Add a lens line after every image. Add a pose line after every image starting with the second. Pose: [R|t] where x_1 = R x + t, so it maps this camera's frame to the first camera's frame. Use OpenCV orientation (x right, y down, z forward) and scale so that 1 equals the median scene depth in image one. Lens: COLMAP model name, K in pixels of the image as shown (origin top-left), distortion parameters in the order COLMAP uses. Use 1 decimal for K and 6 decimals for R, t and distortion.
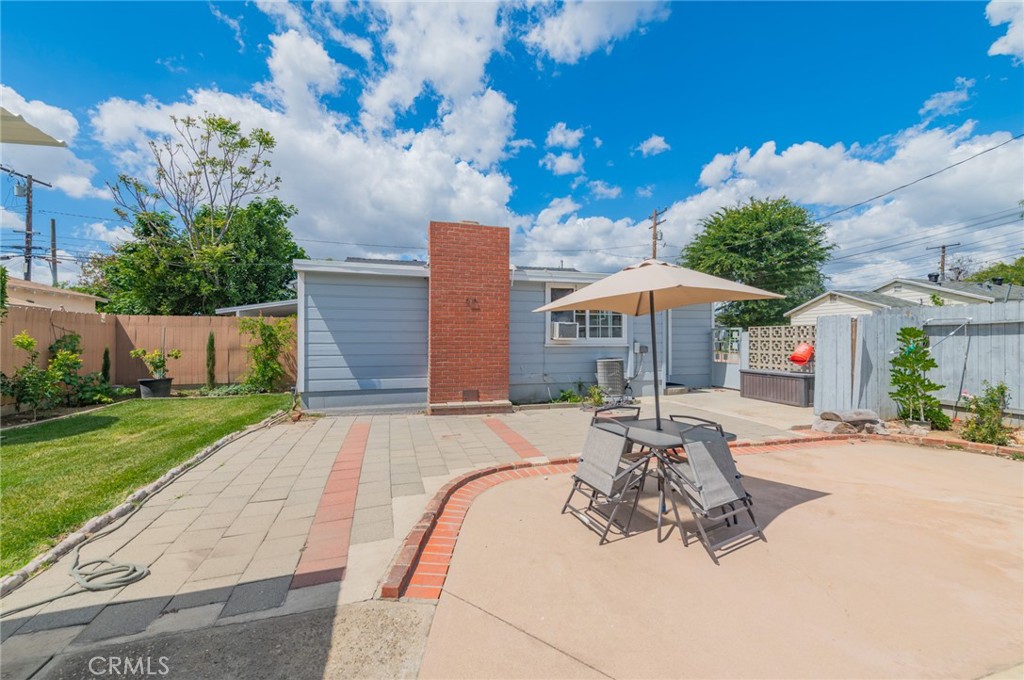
lens RADIAL K [[400.4, 0, 511.1], [0, 400.4, 338.9], [0, 0, 1]] dist [0.011144, -0.002523]
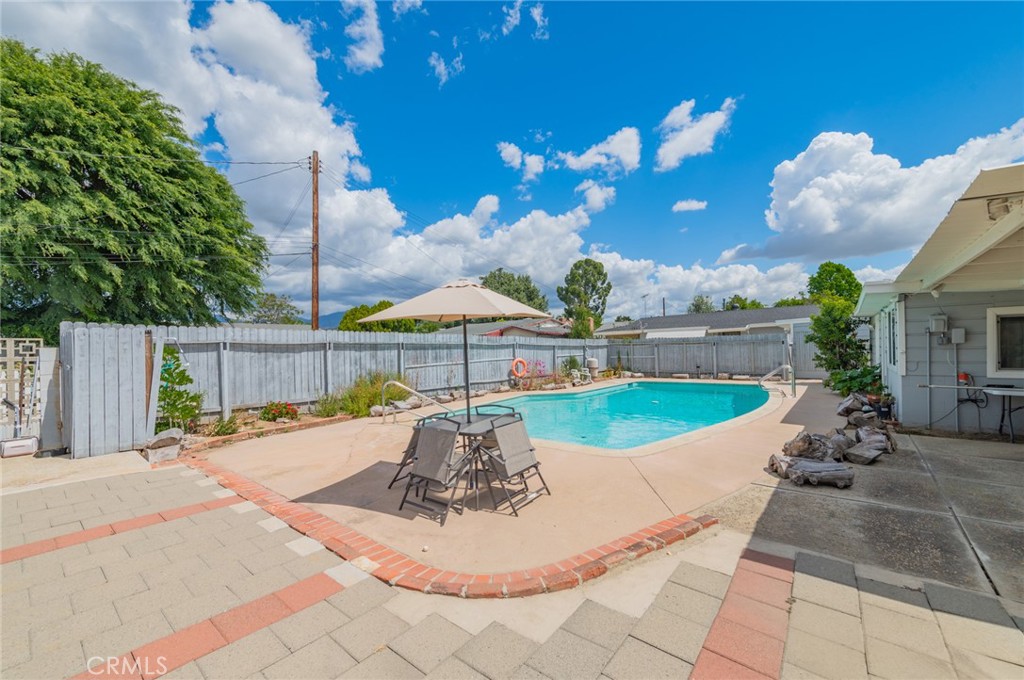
lens RADIAL K [[400.4, 0, 514.6], [0, 400.4, 346.6], [0, 0, 1]] dist [0.011144, -0.002523]
pose [[-0.551863, 0.017733, 0.833746, -0.987769], [0.025647, 0.999662, -0.004286, 0.002128], [-0.833541, 0.019017, -0.552131, 2.092599]]
